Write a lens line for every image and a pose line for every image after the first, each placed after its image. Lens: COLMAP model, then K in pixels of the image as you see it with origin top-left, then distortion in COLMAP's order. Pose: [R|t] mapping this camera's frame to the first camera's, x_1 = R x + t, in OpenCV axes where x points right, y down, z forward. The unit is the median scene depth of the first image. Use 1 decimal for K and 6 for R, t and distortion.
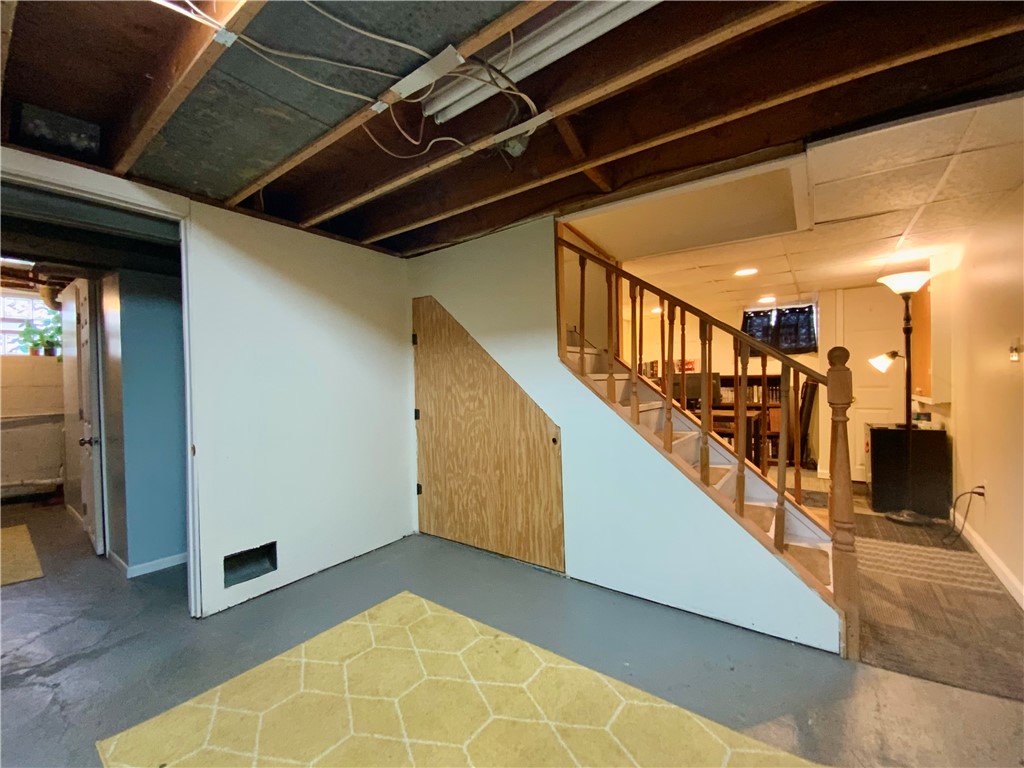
lens RADIAL K [[419.2, 0, 511.9], [0, 419.2, 380.9], [0, 0, 1]] dist [0.010957, -0.001268]
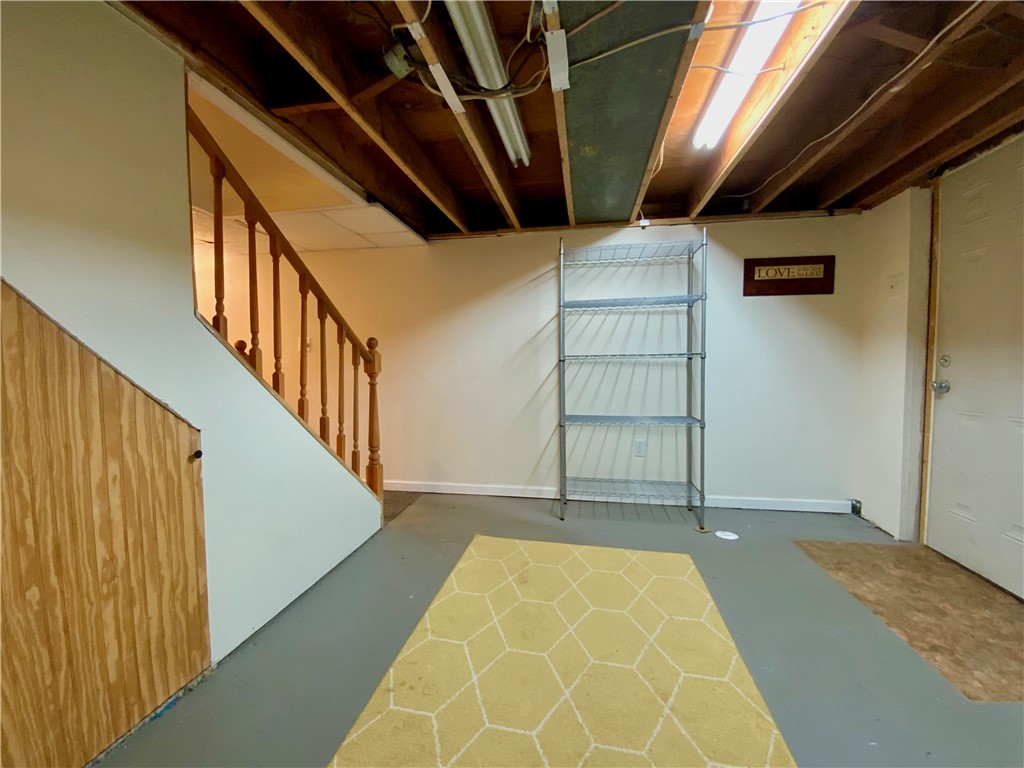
lens RADIAL K [[419.2, 0, 513.2], [0, 419.2, 387.5], [0, 0, 1]] dist [0.010957, -0.001268]
pose [[-0.437253, -0.032332, 0.898757, -0.790591], [0.014604, 0.998967, 0.043042, 0.037240], [-0.899220, 0.031946, -0.436329, 1.103509]]
